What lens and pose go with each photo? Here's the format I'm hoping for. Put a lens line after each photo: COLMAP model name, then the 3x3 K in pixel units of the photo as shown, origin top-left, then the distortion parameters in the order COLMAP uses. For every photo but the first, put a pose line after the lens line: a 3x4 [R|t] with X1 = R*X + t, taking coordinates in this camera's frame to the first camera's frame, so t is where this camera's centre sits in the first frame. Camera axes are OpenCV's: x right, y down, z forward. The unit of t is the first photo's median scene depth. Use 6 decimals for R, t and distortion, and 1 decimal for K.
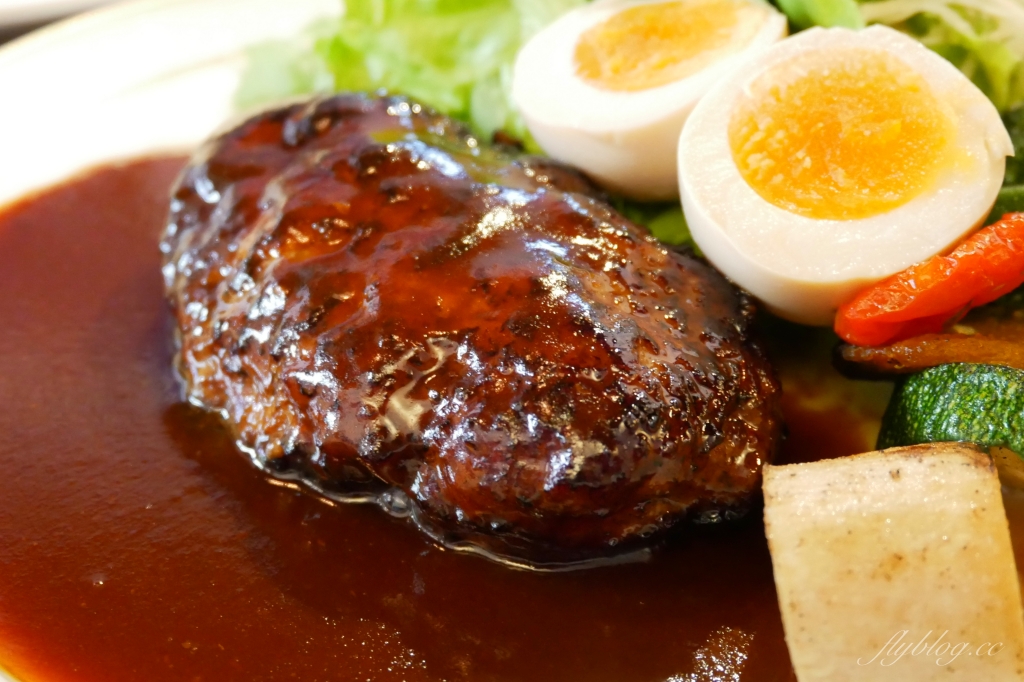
lens RADIAL K [[1533.1, 0, 512.0], [0, 1533.1, 341.0], [0, 0, 1]] dist [0.018631, 0.019848]
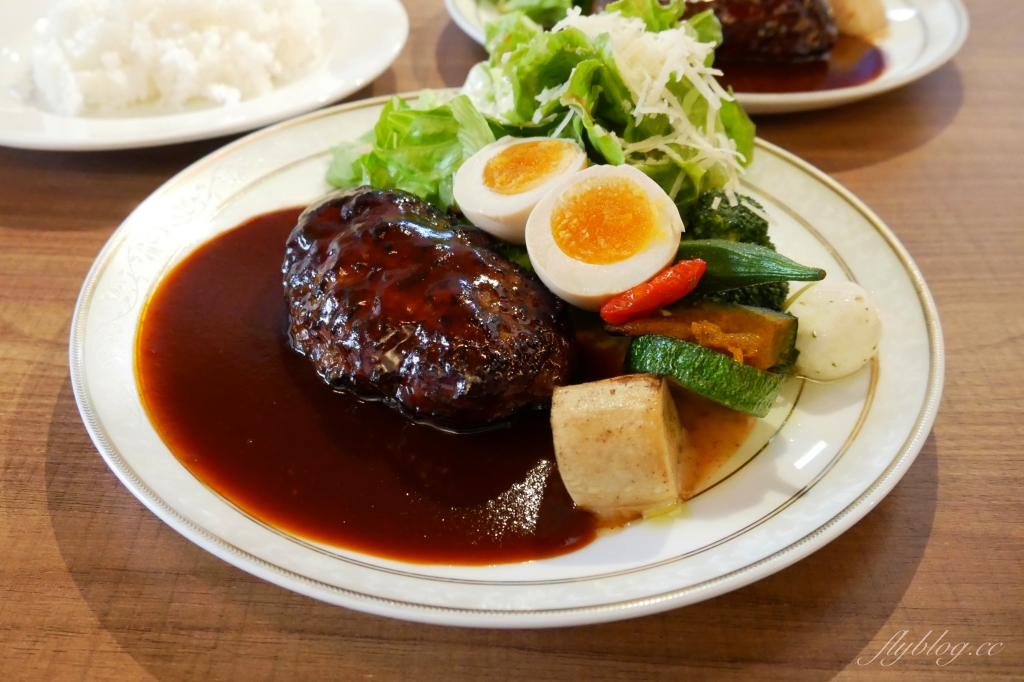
lens RADIAL K [[859.5, 0, 512.0], [0, 859.5, 341.0], [0, 0, 1]] dist [-0.000900, -0.000490]
pose [[0.999932, -0.010267, -0.005551, 0.097895], [0.010723, 0.995928, 0.089513, -0.080508], [0.004610, -0.089566, 0.995970, -0.171284]]
